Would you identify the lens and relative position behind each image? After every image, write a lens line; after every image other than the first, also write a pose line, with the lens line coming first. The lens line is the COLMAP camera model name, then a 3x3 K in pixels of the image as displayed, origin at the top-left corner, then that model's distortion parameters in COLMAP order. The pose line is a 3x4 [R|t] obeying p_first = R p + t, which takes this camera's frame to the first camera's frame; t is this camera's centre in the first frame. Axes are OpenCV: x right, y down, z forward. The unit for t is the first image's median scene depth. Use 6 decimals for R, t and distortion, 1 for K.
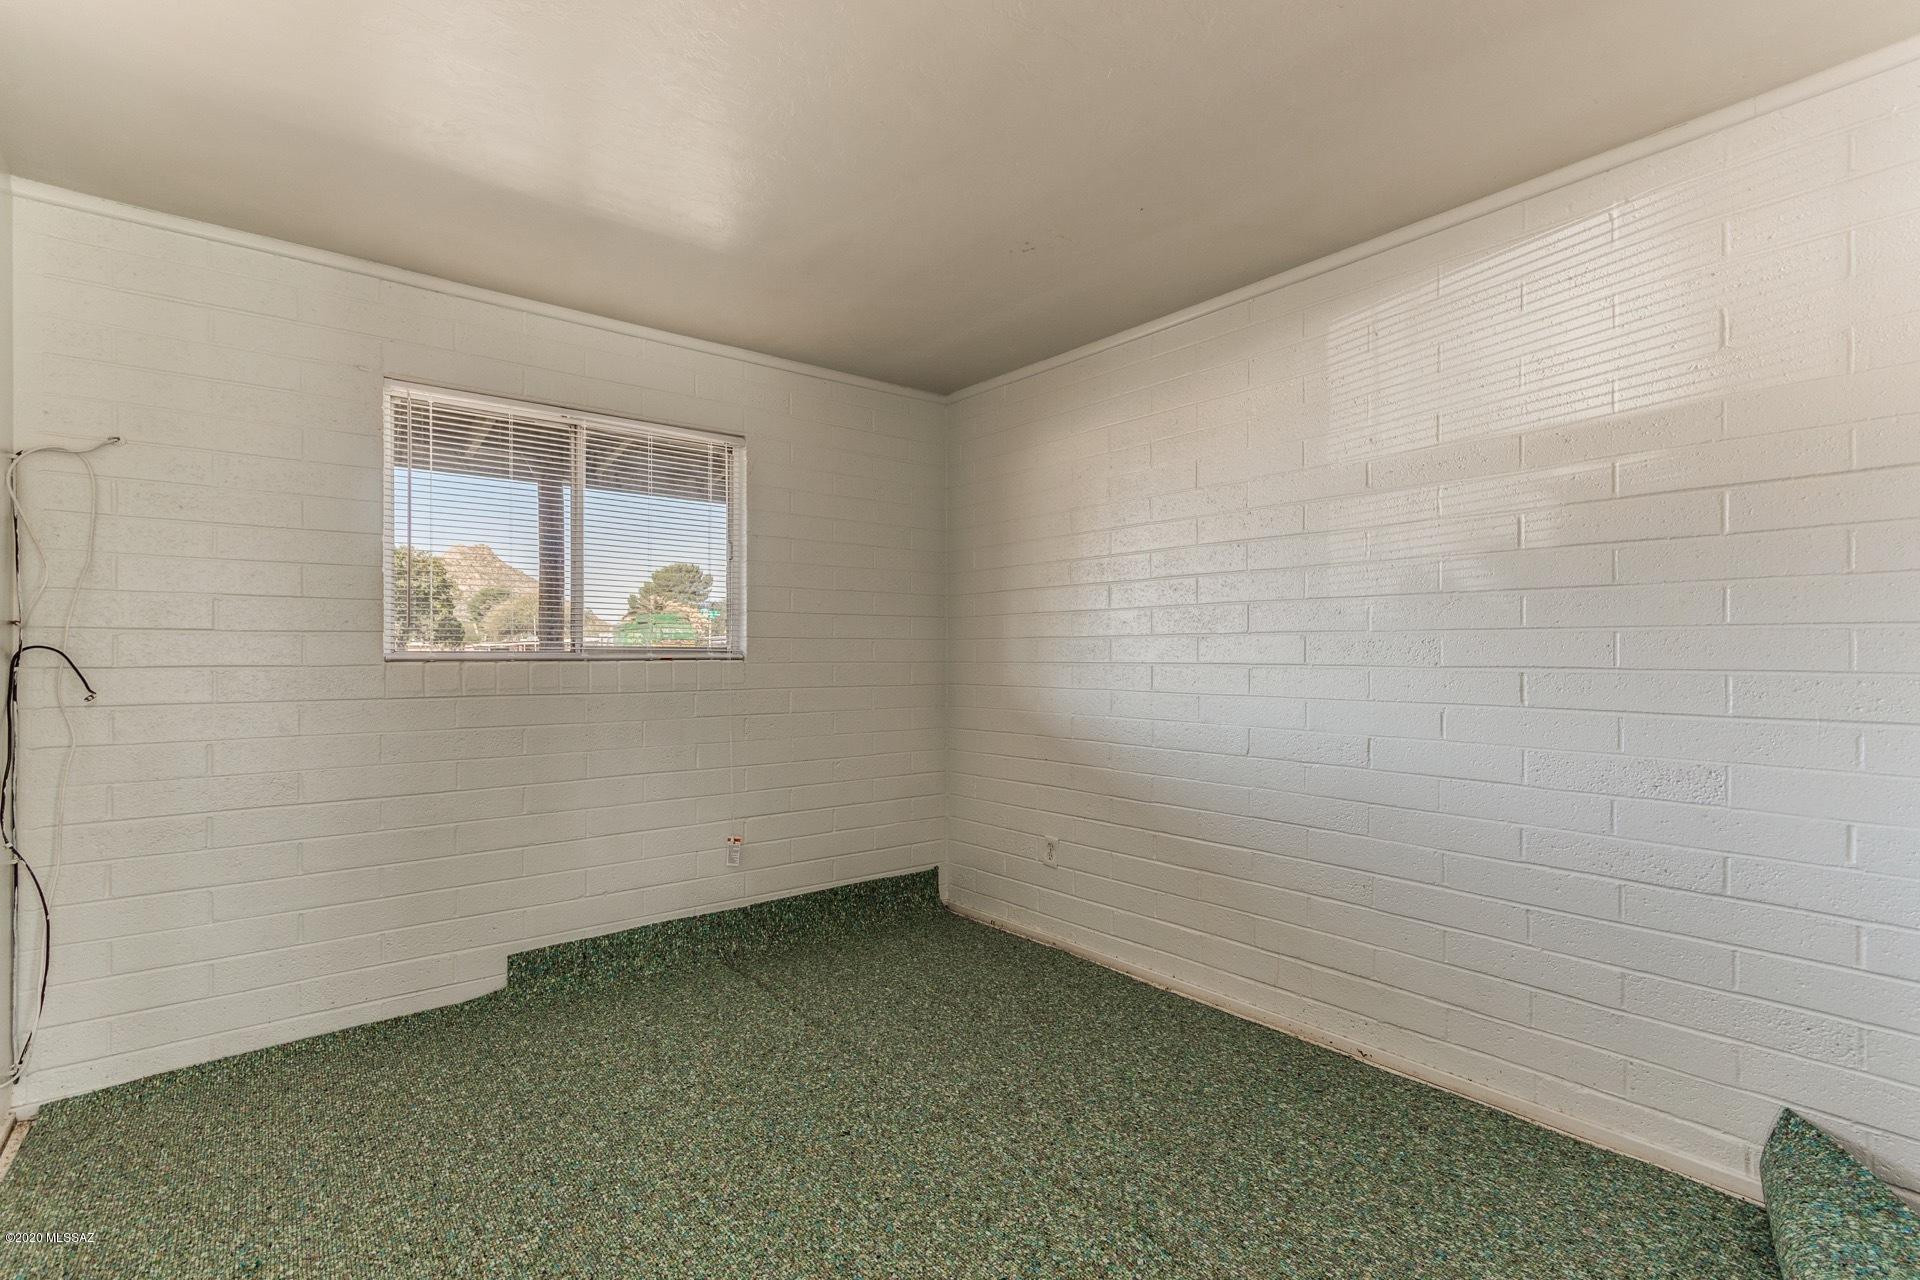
lens RADIAL K [[890.0, 0, 960.9], [0, 890.0, 644.4], [0, 0, 1]] dist [0.005423, 0.004839]
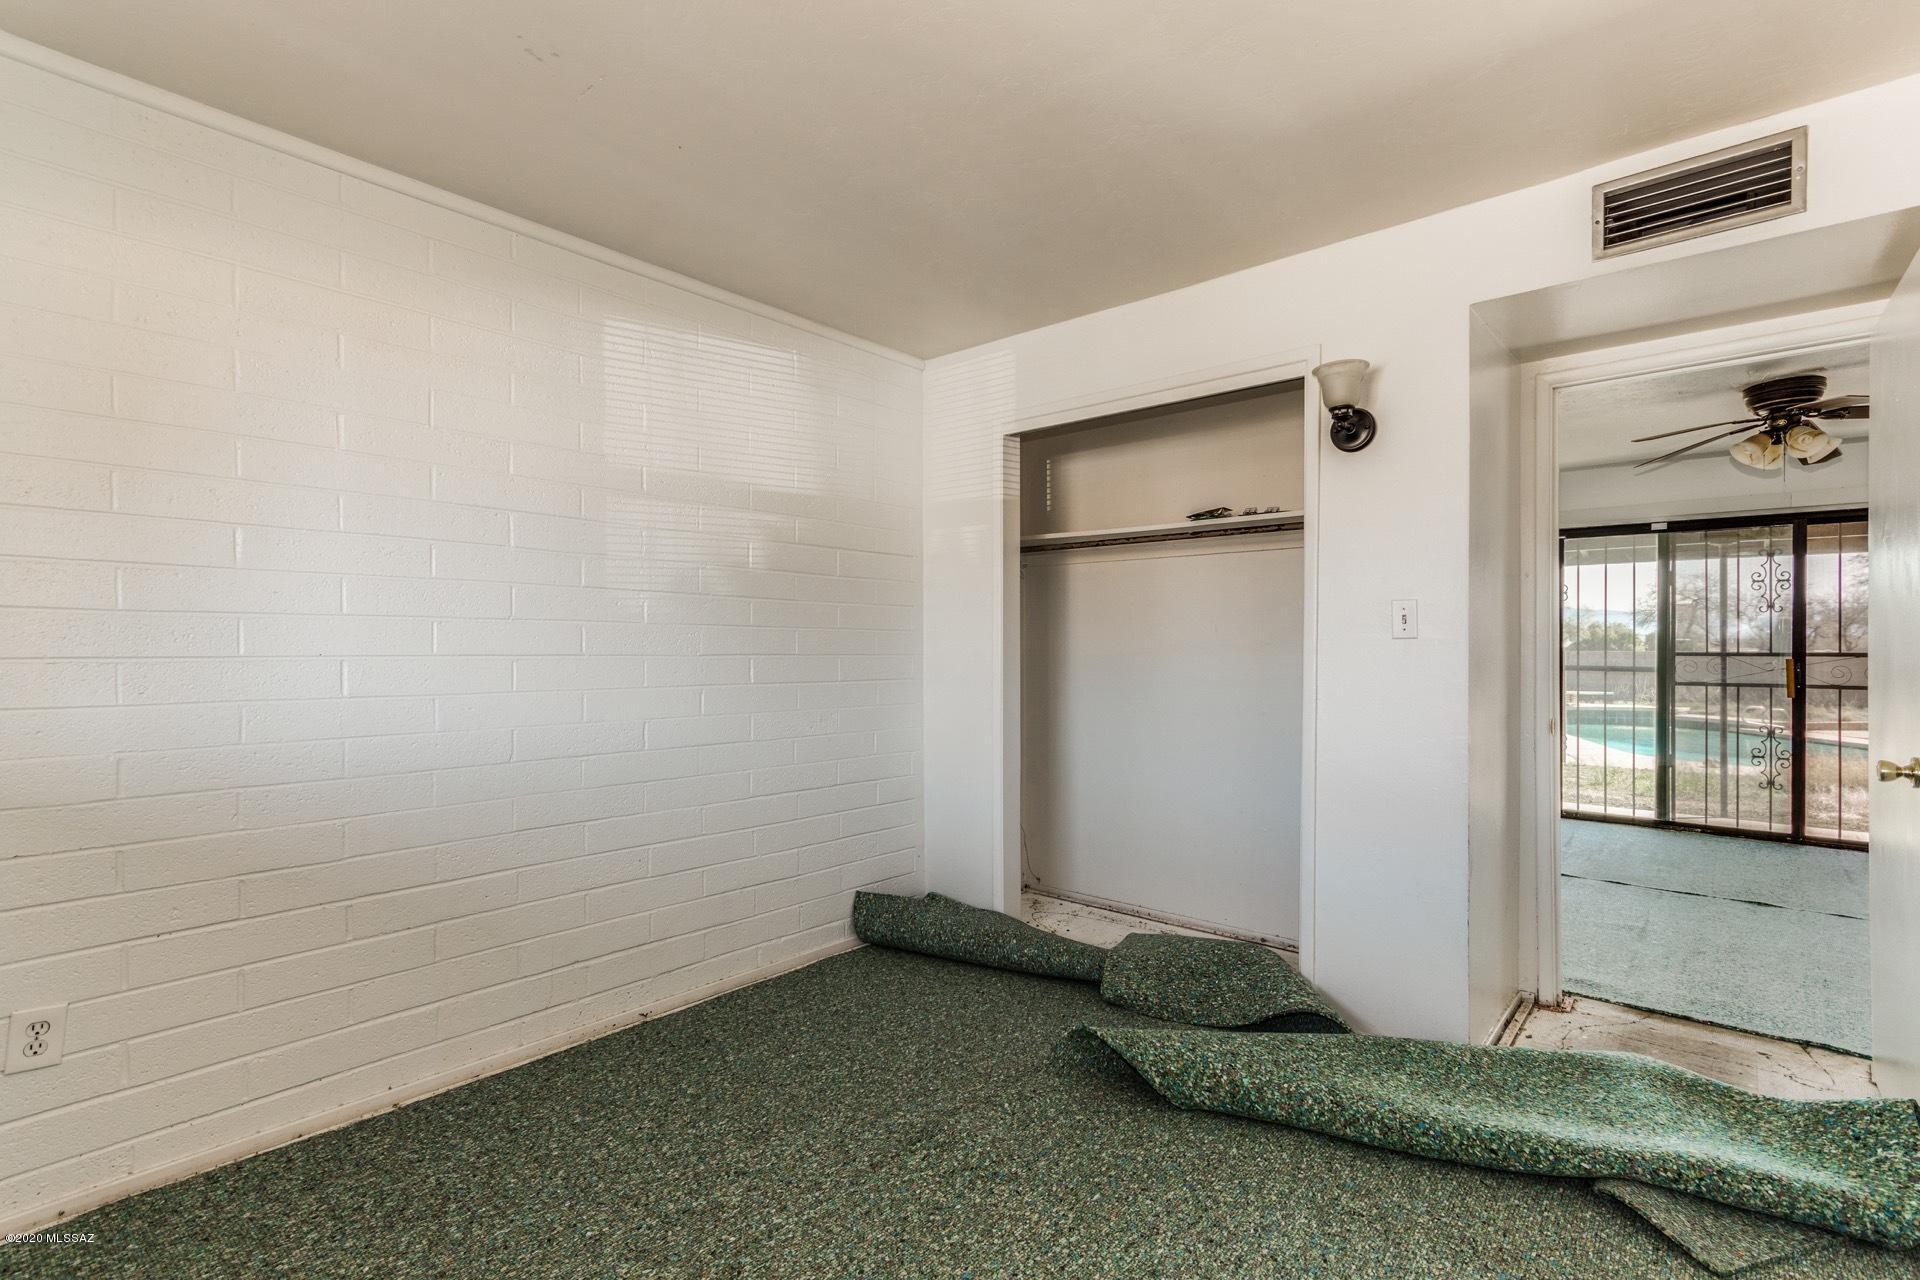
lens RADIAL K [[890.0, 0, 955.3], [0, 890.0, 650.0], [0, 0, 1]] dist [0.005423, 0.004839]
pose [[-0.171025, 0.000477, 0.985267, -0.711638], [-0.011362, 0.999932, -0.002457, 0.016731], [-0.985201, -0.011615, -0.171008, 0.863597]]
